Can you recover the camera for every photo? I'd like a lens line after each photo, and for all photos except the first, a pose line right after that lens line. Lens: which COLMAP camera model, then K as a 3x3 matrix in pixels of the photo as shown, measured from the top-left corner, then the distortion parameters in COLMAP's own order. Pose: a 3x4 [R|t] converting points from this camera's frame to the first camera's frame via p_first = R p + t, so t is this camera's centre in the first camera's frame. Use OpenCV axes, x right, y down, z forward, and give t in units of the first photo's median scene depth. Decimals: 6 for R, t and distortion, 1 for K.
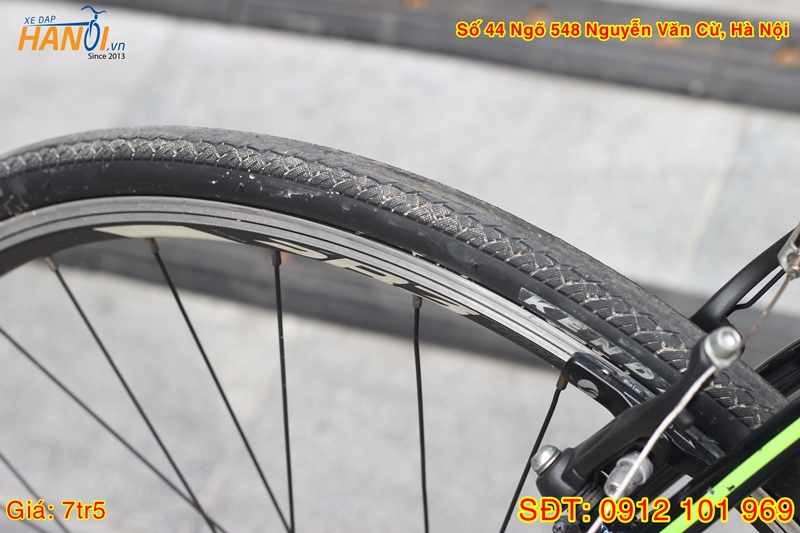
lens RADIAL K [[1974.7, 0, 398.9], [0, 1974.7, 265.7], [0, 0, 1]] dist [-0.116102, 0.000000]
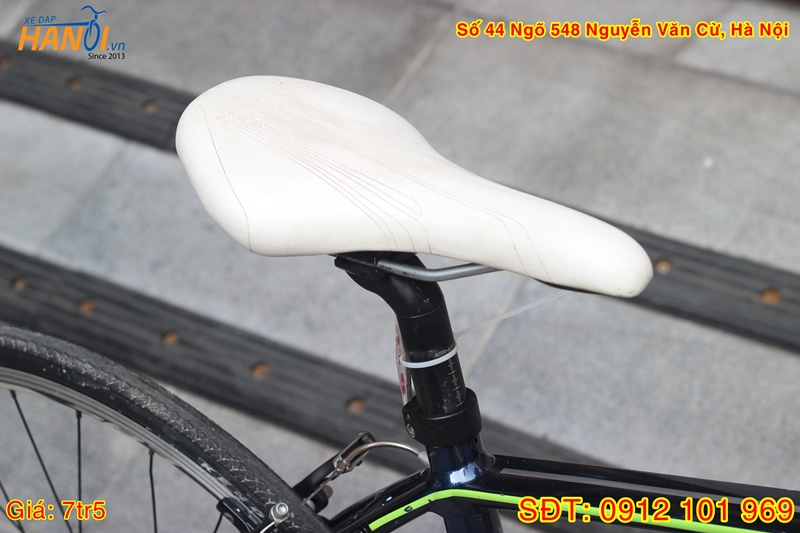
lens RADIAL K [[1974.7, 0, 400.9], [0, 1974.7, 267.4], [0, 0, 1]] dist [-0.116102, 0.000000]
pose [[0.993456, 0.113622, -0.011669, 0.243855], [-0.113479, 0.993465, 0.012266, -0.201487], [0.012986, -0.010861, 0.999857, -0.778476]]
